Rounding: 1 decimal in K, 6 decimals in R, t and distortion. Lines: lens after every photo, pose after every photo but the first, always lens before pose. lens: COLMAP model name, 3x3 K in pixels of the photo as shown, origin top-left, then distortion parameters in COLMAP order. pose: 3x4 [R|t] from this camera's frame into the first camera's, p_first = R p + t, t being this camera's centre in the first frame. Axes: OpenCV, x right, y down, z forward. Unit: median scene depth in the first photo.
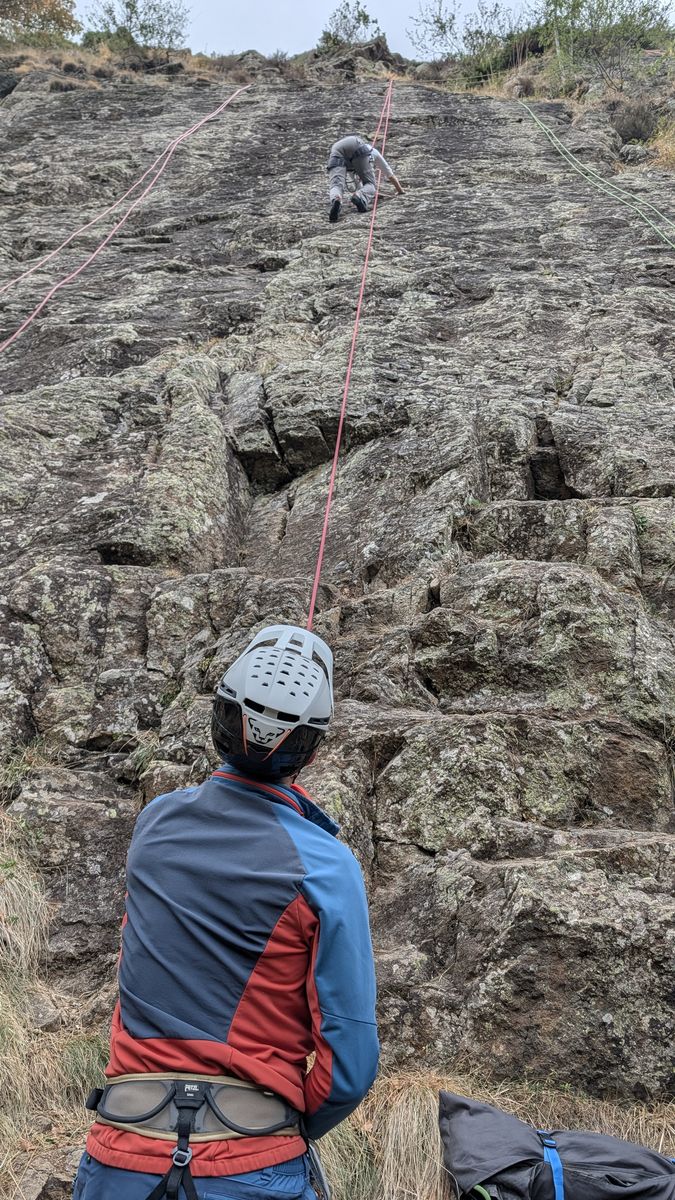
lens RADIAL K [[937.3, 0, 337.5], [0, 937.3, 600.0], [0, 0, 1]] dist [0.100184, -0.238941]
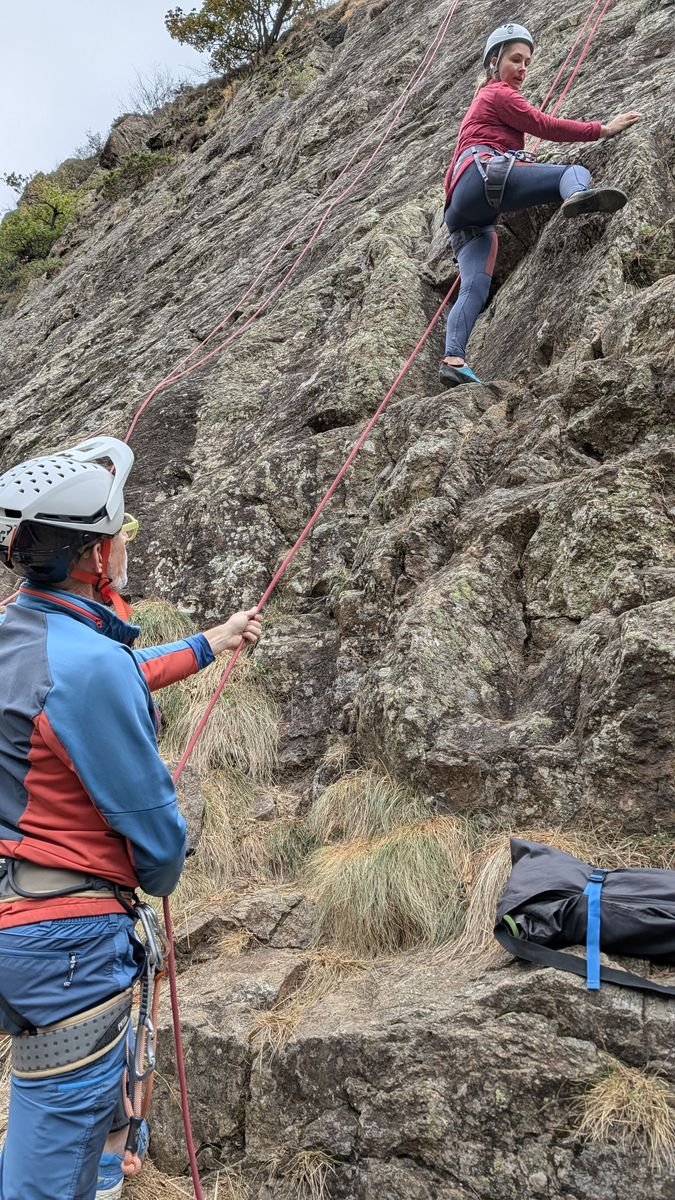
lens RADIAL K [[937.3, 0, 337.5], [0, 937.3, 600.0], [0, 0, 1]] dist [0.100184, -0.238941]
pose [[0.776332, -0.210602, -0.594101, 0.451909], [0.266943, 0.963685, 0.007208, 0.171531], [0.571008, -0.164187, 0.804358, 0.118708]]
